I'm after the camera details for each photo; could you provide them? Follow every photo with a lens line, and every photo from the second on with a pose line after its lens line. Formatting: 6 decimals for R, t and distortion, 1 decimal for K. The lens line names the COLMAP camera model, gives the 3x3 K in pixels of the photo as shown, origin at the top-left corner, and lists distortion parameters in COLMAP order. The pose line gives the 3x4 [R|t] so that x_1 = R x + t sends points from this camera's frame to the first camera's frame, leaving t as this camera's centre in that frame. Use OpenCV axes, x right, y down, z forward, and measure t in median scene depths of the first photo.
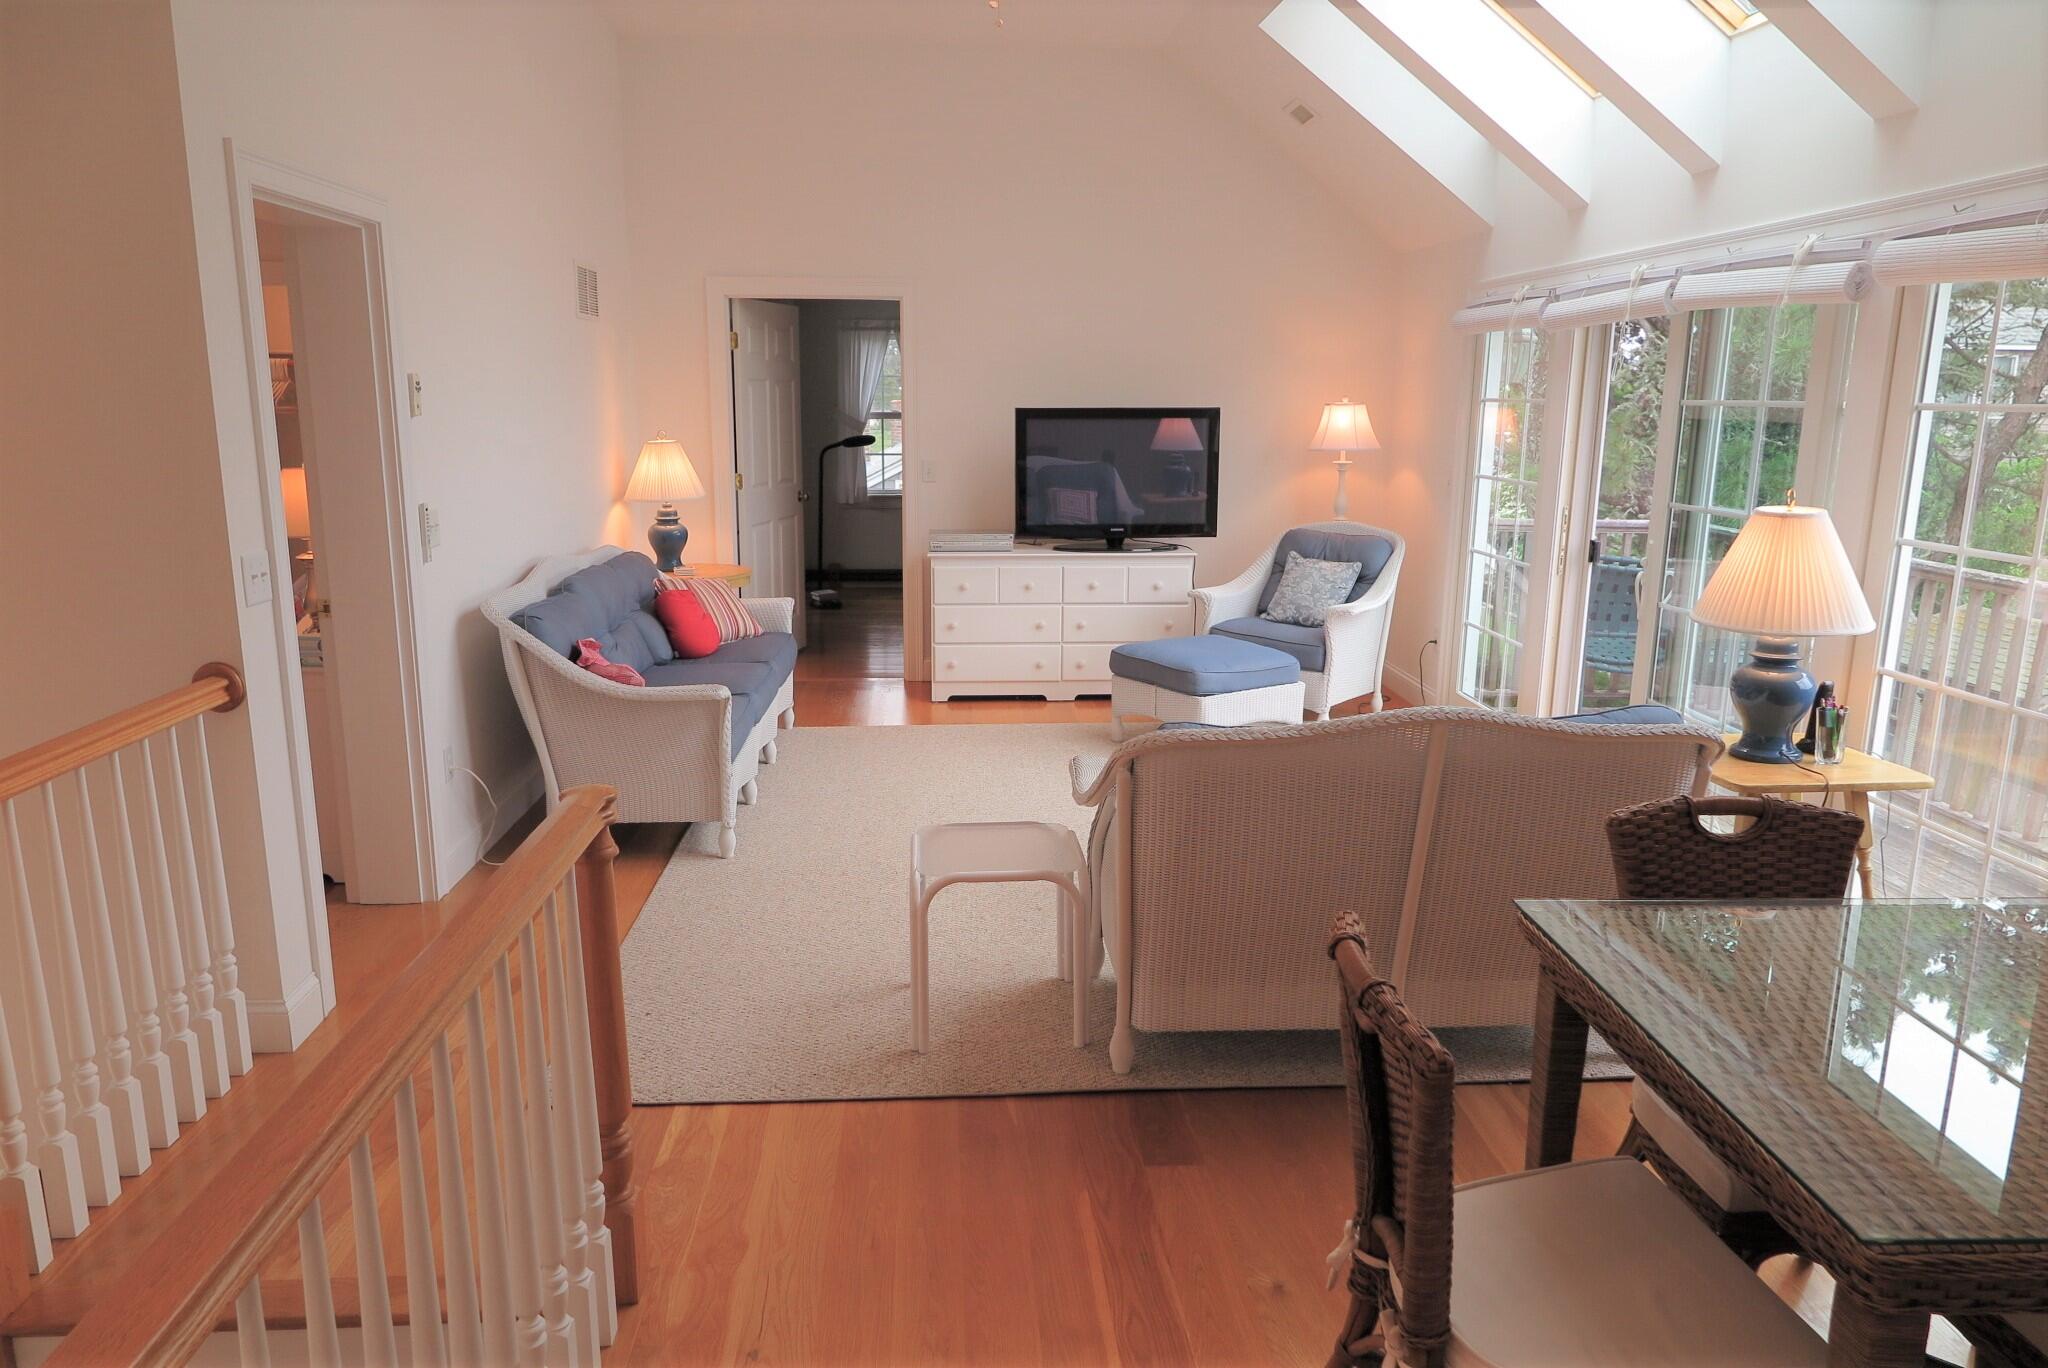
lens RADIAL K [[1416.8, 0, 1032.8], [0, 1416.8, 677.1], [0, 0, 1]] dist [-0.015728, 0.005715]
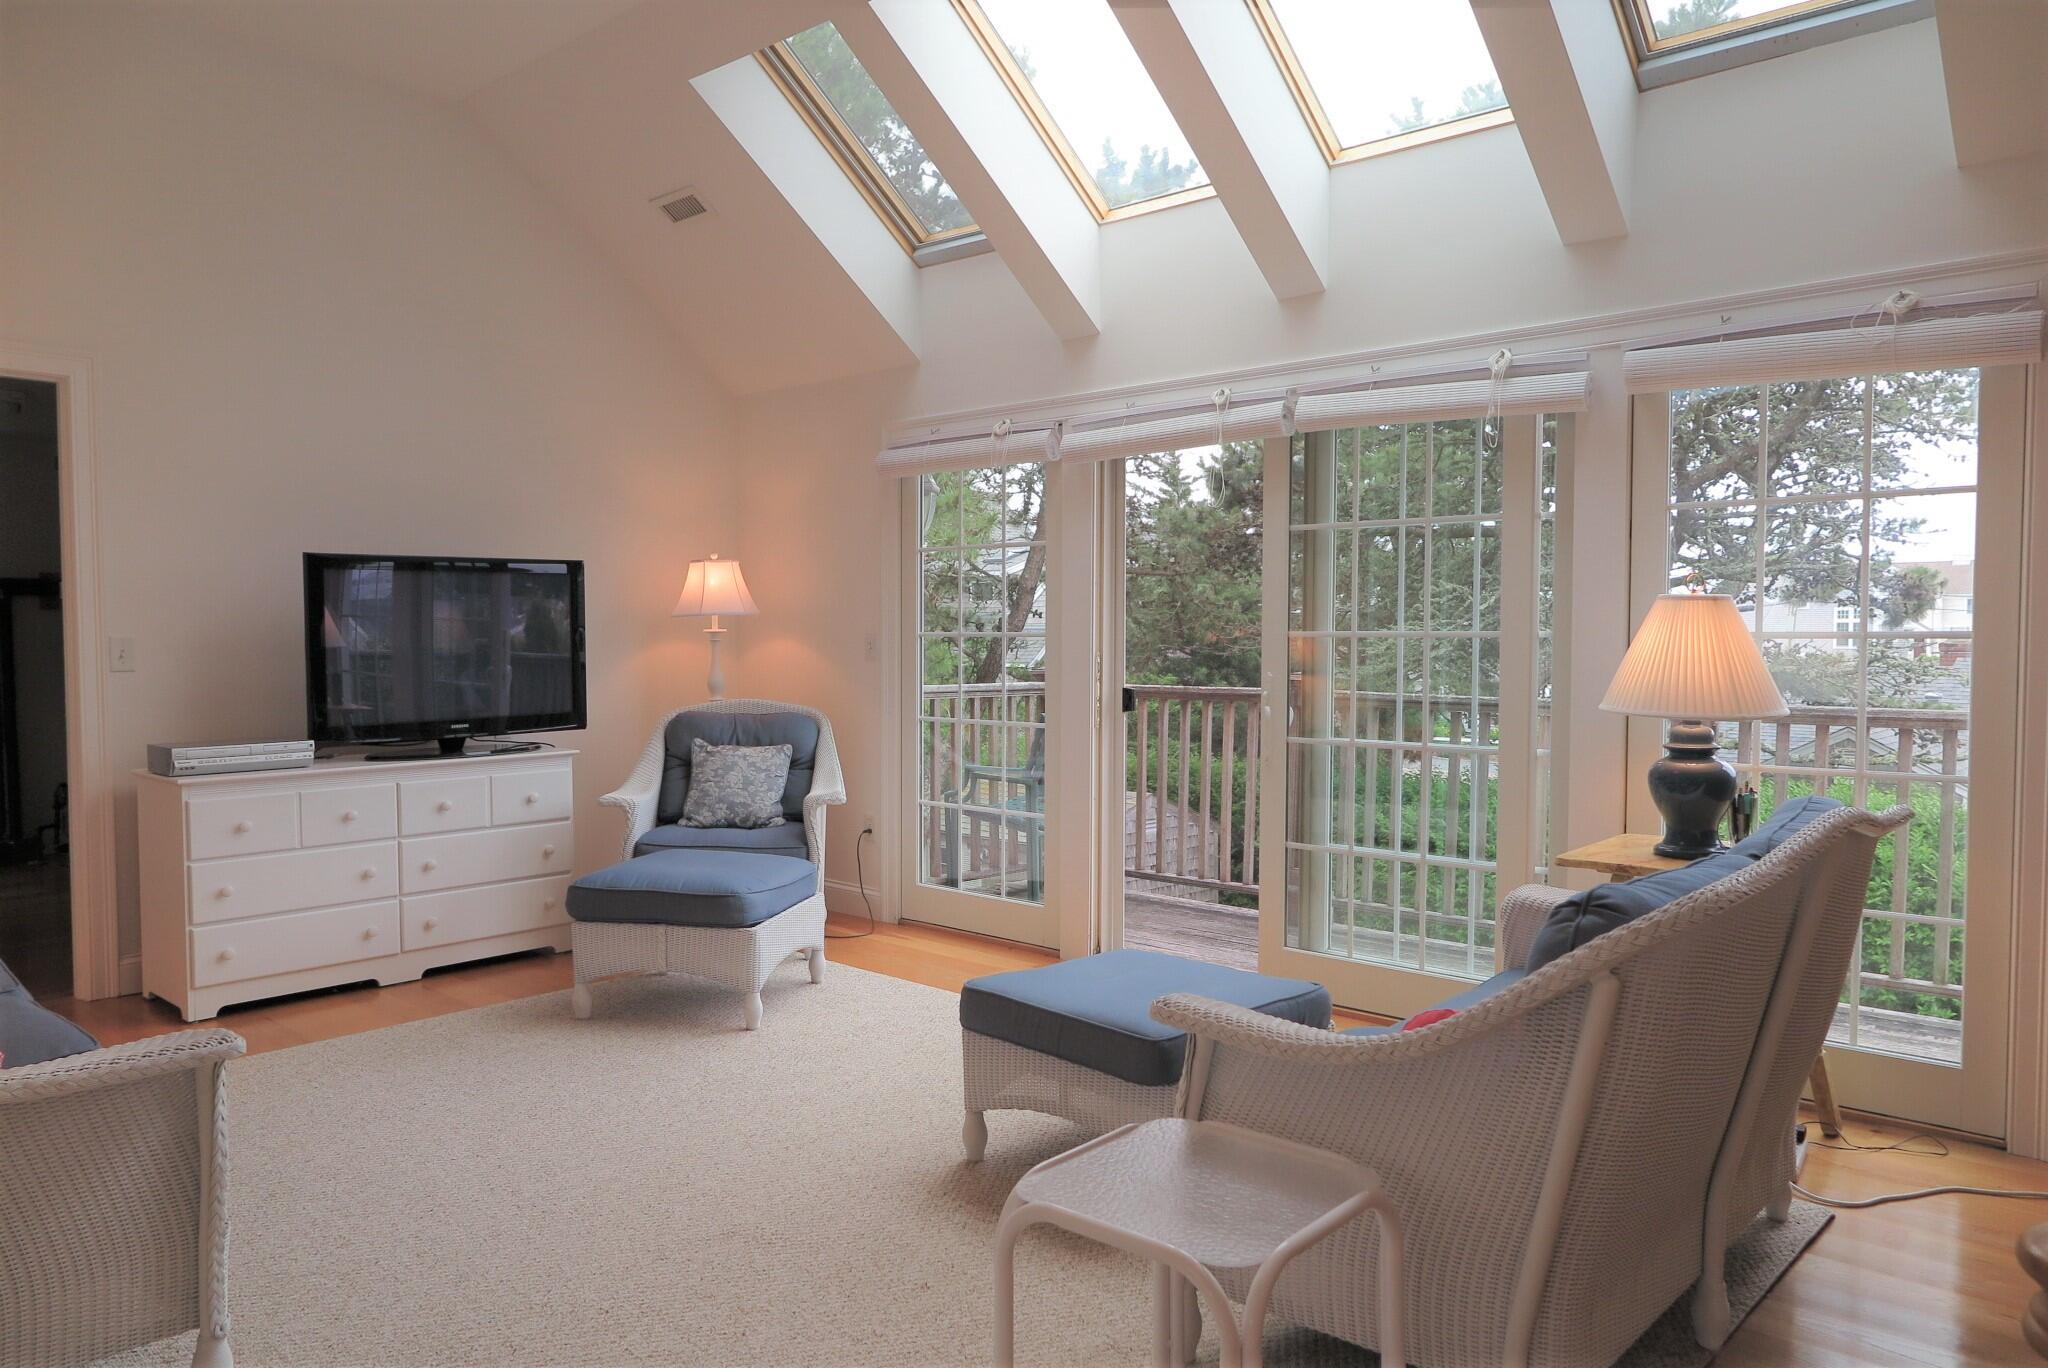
lens RADIAL K [[1416.8, 0, 1032.8], [0, 1416.8, 677.1], [0, 0, 1]] dist [-0.015728, 0.005715]
pose [[0.718161, -0.033067, 0.695091, -0.229290], [0.145738, 0.983866, -0.103771, -0.012920], [-0.680445, 0.175826, 0.711393, 0.300838]]
